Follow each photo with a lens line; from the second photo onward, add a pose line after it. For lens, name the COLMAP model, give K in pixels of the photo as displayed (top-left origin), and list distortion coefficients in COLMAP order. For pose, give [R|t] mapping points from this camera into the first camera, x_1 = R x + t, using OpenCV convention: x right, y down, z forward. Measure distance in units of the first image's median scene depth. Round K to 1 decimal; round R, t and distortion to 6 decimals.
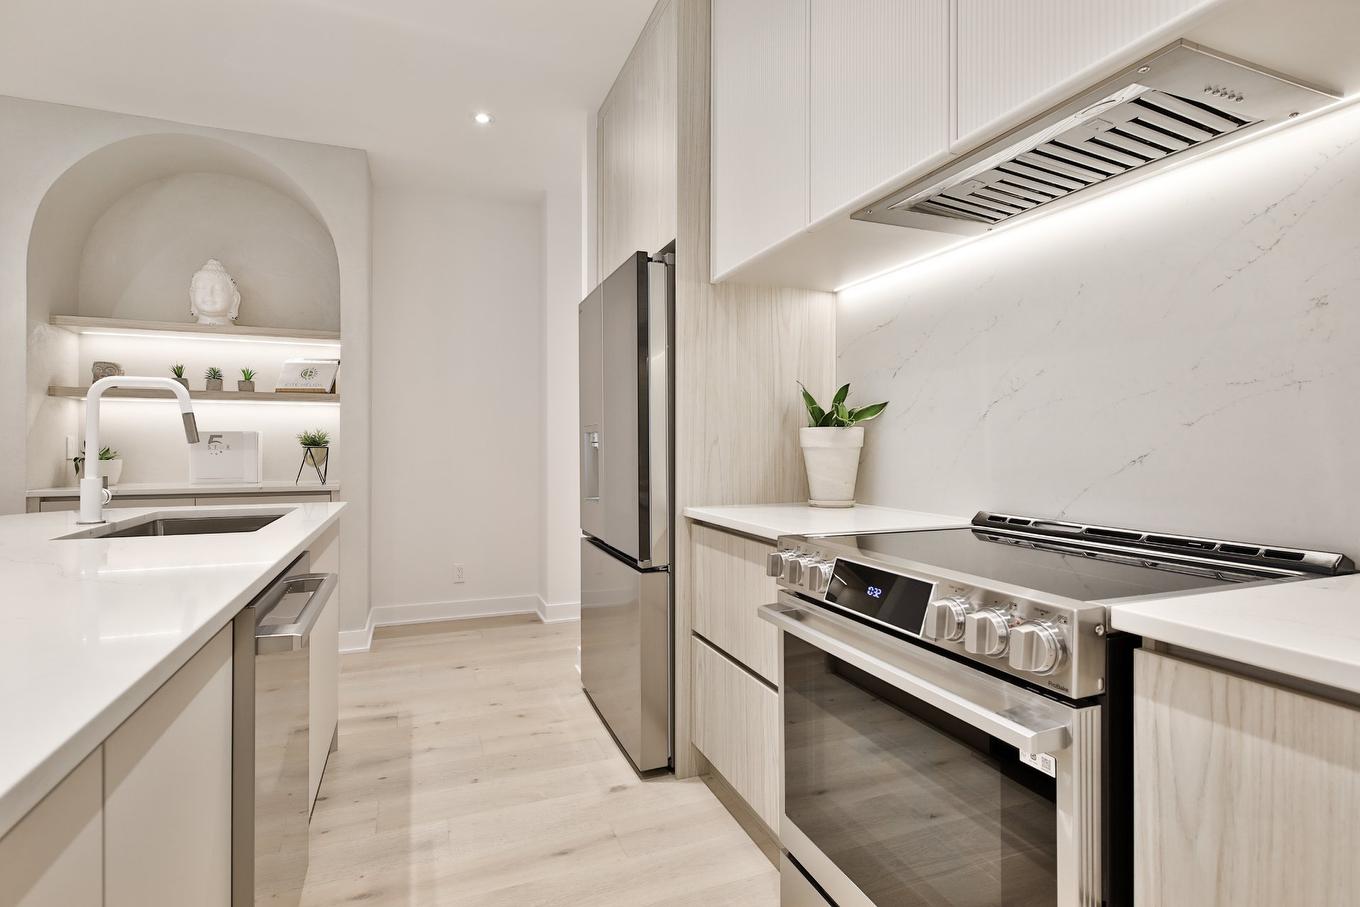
lens RADIAL K [[660.8, 0, 680.8], [0, 660.8, 443.1], [0, 0, 1]] dist [0.003160, 0.000428]
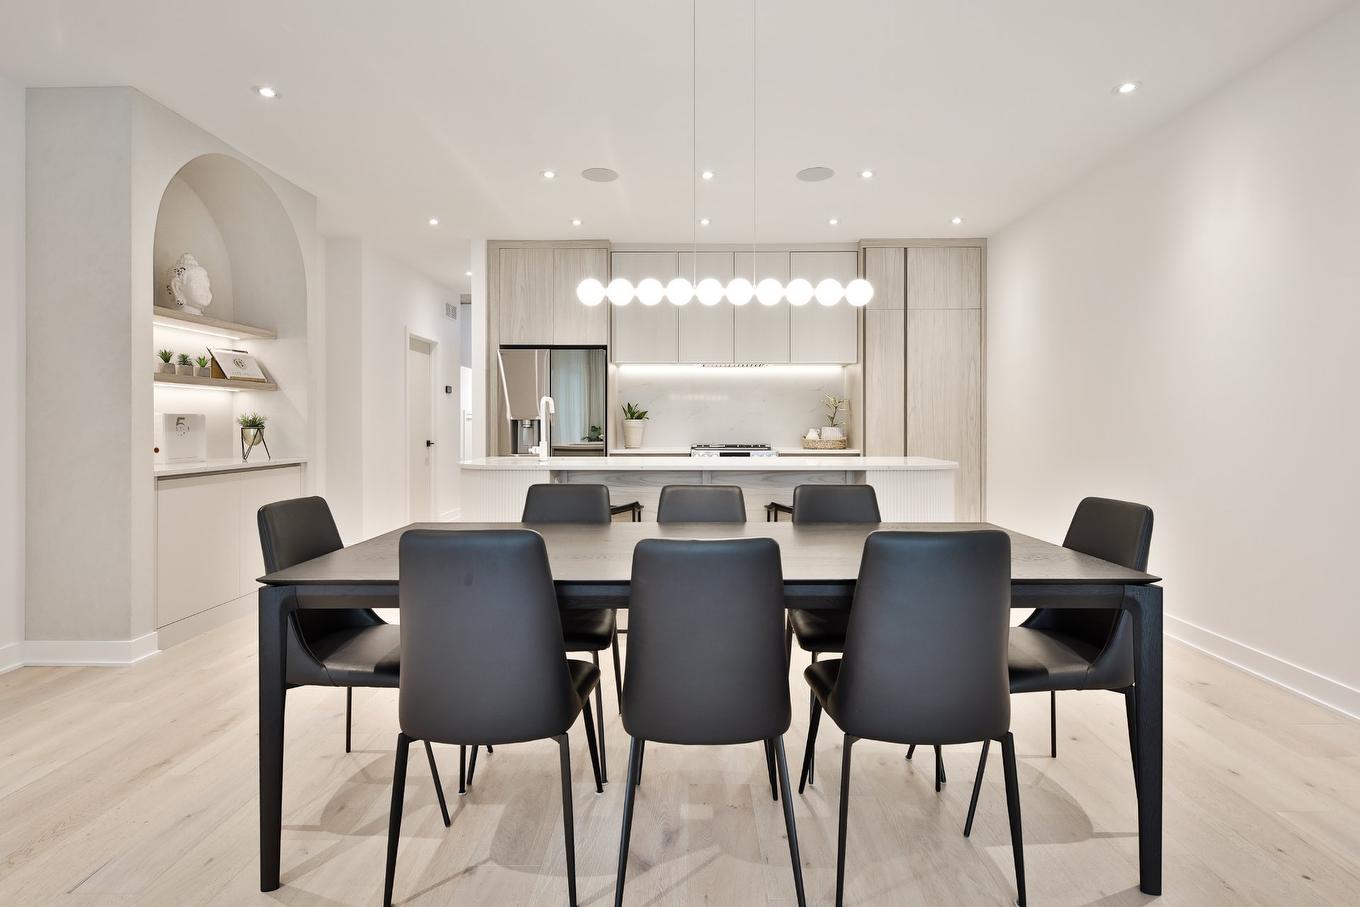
lens RADIAL K [[686.5, 0, 704.4], [0, 686.5, 428.6], [0, 0, 1]] dist [0.000563, 0.000099]
pose [[0.354333, -0.005178, 0.935105, -1.467412], [-0.002689, 0.999975, 0.006556, -0.003366], [-0.935115, -0.004838, 0.354310, -0.180128]]
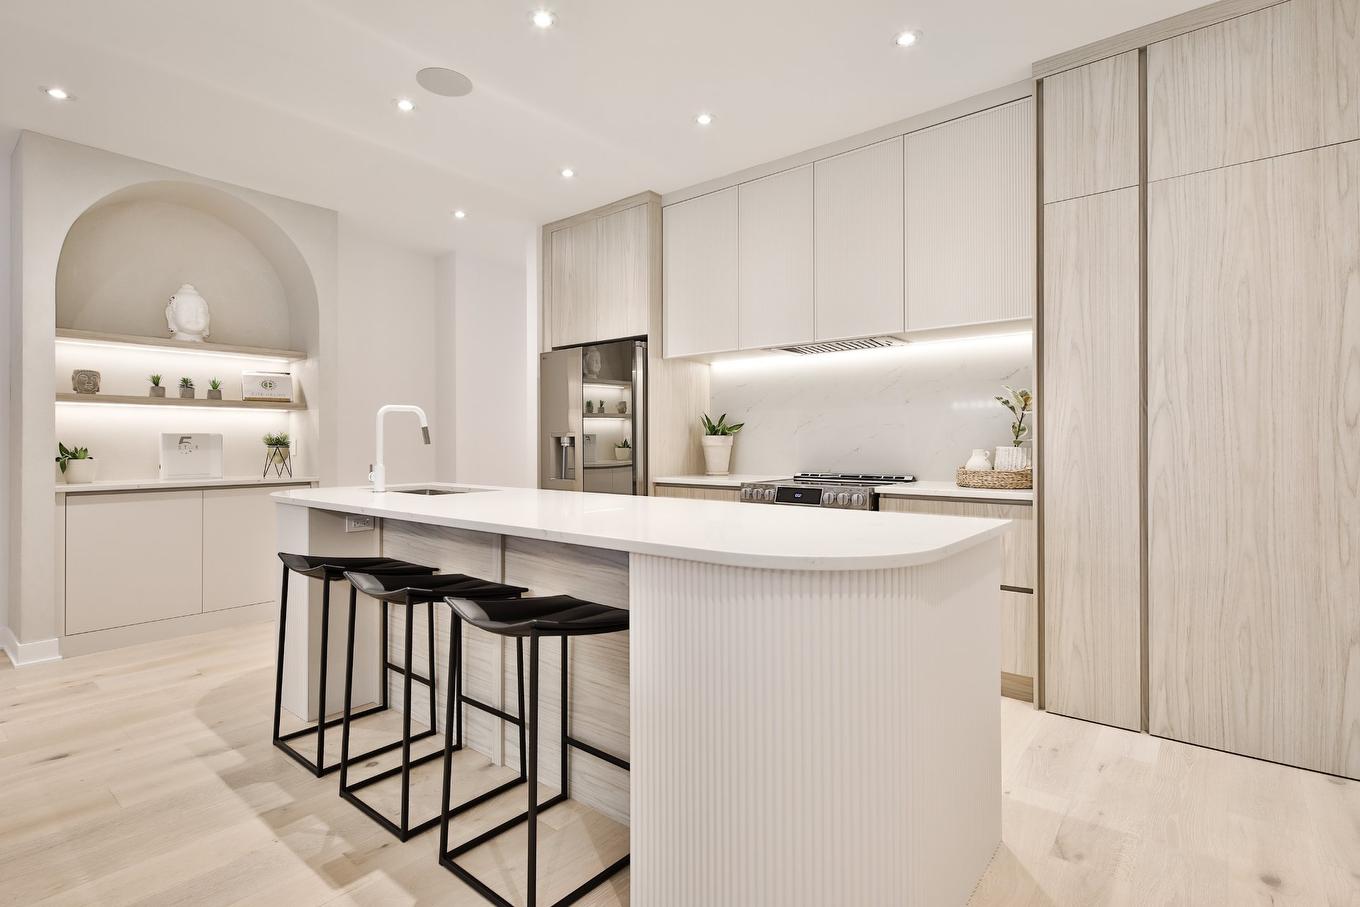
lens RADIAL K [[660.8, 0, 680.8], [0, 660.8, 443.1], [0, 0, 1]] dist [0.003160, 0.000428]
pose [[0.871286, -0.000913, 0.490775, -0.529829], [0.000522, 0.999999, 0.000933, -0.001463], [-0.490775, -0.000557, 0.871286, -0.427214]]
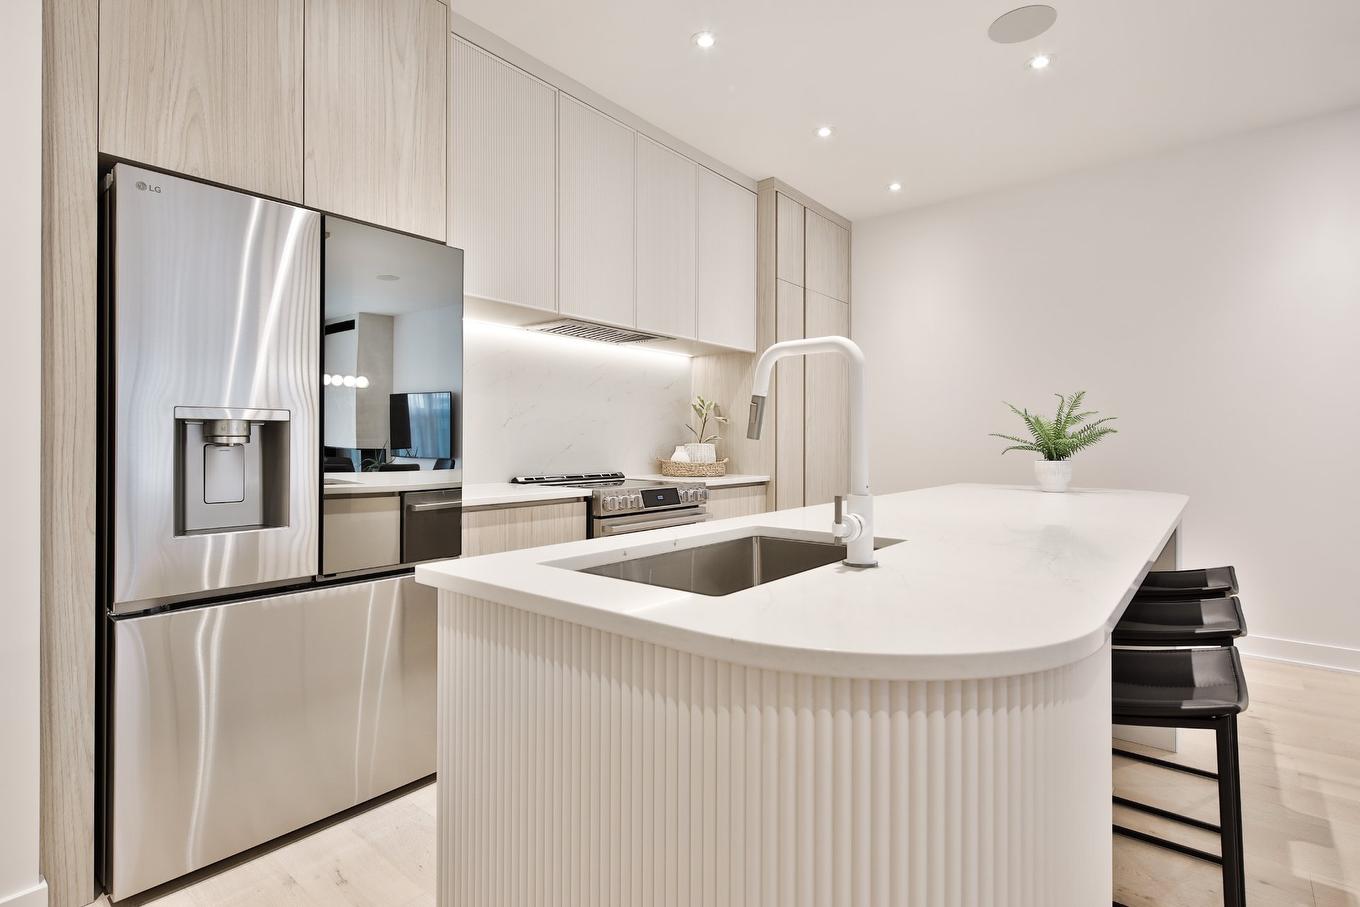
lens RADIAL K [[660.8, 0, 680.8], [0, 660.8, 443.1], [0, 0, 1]] dist [0.003160, 0.000428]
pose [[-0.488382, -0.005002, 0.872615, -0.688162], [-0.007068, 0.999973, 0.001776, 0.001463], [-0.872601, -0.005301, -0.488405, 0.747527]]
